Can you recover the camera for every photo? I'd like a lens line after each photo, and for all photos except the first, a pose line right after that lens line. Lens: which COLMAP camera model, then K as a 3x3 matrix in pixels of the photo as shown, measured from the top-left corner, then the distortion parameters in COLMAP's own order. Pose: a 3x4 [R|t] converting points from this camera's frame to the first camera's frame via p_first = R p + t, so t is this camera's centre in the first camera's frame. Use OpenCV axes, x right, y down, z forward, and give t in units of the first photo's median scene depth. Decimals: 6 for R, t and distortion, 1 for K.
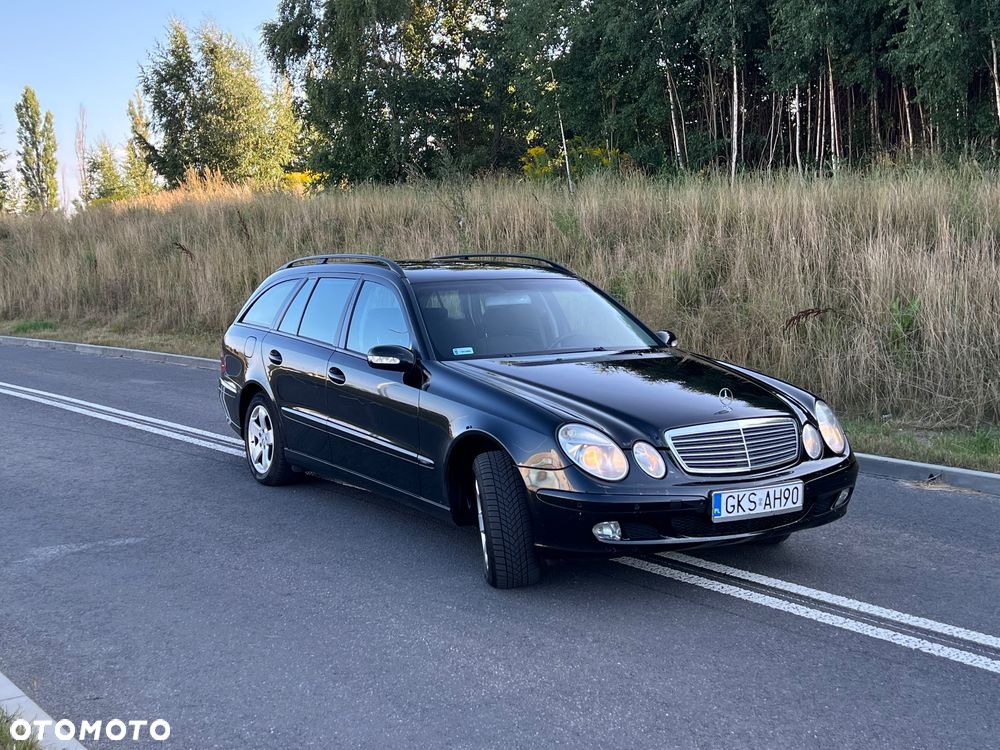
lens RADIAL K [[1225.3, 0, 493.4], [0, 1225.3, 375.1], [0, 0, 1]] dist [0.204263, -0.623118]
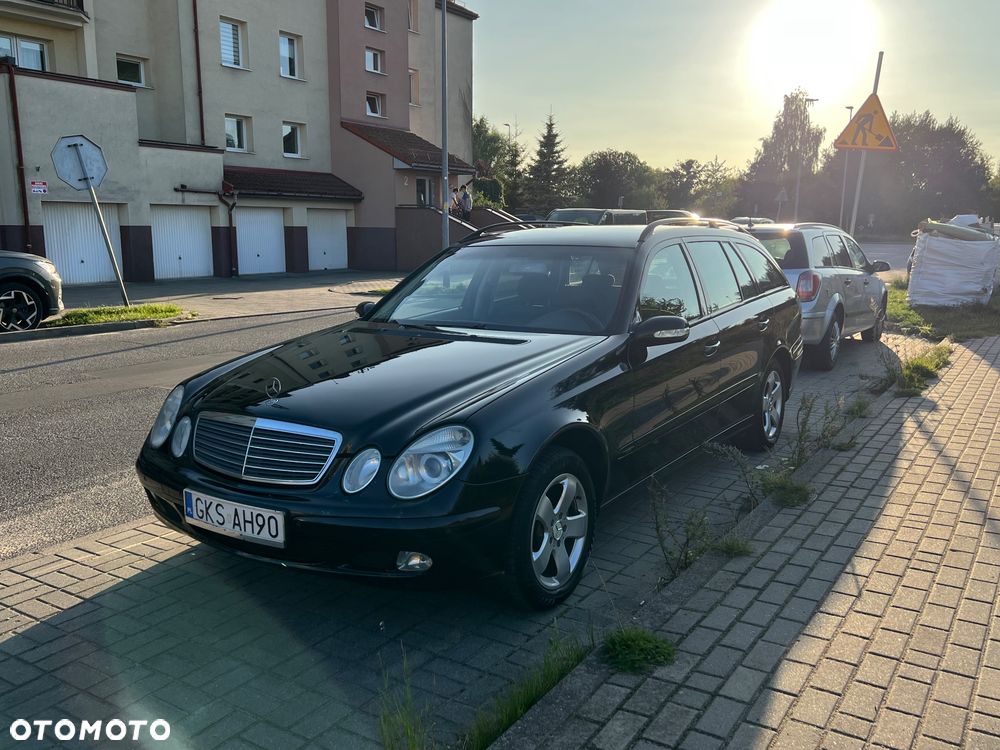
lens RADIAL K [[857.9, 0, 500.0], [0, 857.9, 375.0], [0, 0, 1]] dist [0.062085, -0.004633]
pose [[0.435097, 0.151204, -0.887597, 0.791627], [-0.088048, 0.988219, 0.125185, -0.079106], [0.896068, 0.023683, 0.443284, 0.908809]]
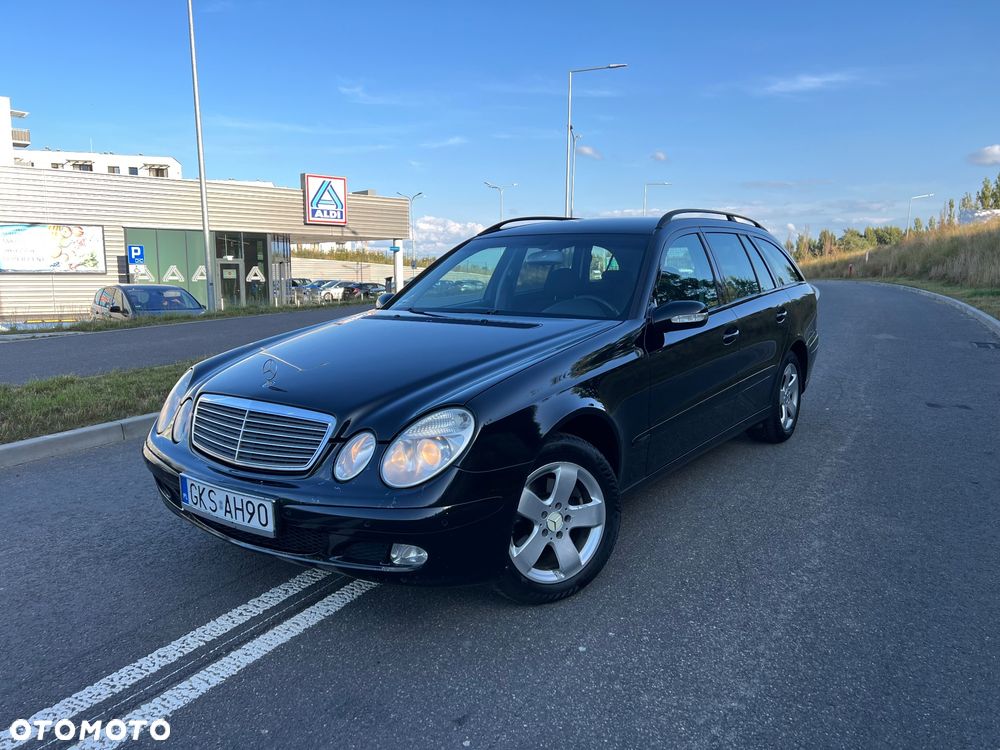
lens RADIAL K [[747.3, 0, 494.2], [0, 747.3, 379.4], [0, 0, 1]] dist [0.056866, -0.062687]
pose [[0.386928, 0.154201, -0.909125, 0.706786], [-0.083990, 0.987714, 0.131784, -0.053497], [0.918277, 0.025366, 0.395126, 0.972977]]
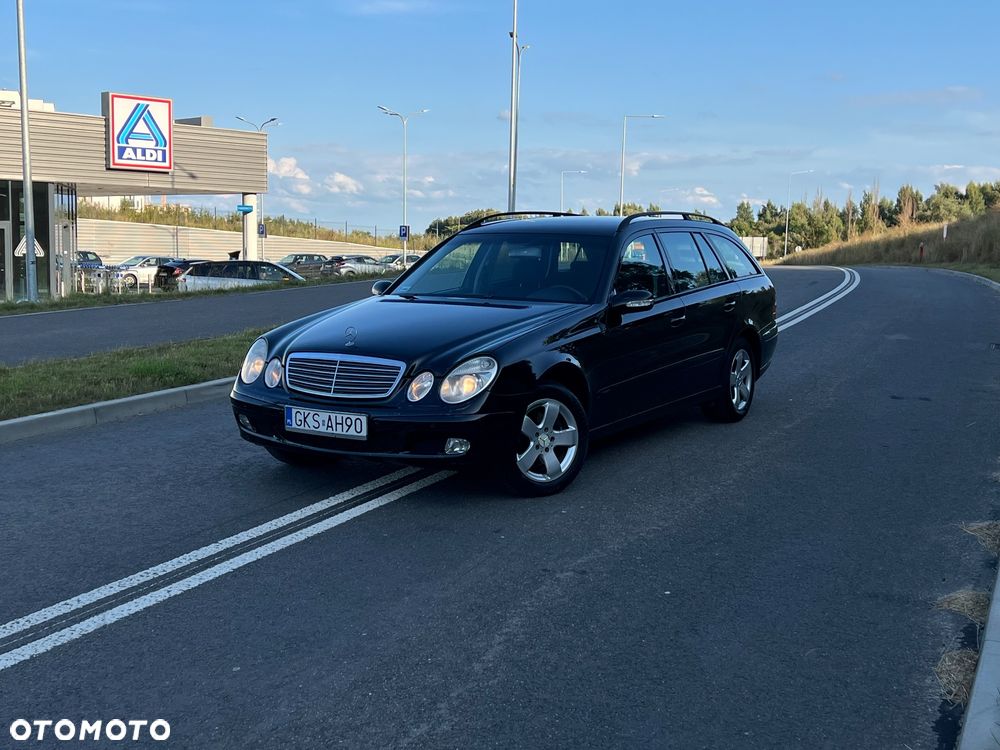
lens RADIAL K [[1225.3, 0, 493.4], [0, 1225.3, 375.1], [0, 0, 1]] dist [0.204263, -0.623118]
pose [[0.467708, 0.122764, -0.875316, 1.307435], [-0.097110, 0.991450, 0.087162, -0.059258], [0.878532, 0.044236, 0.475630, 0.589401]]
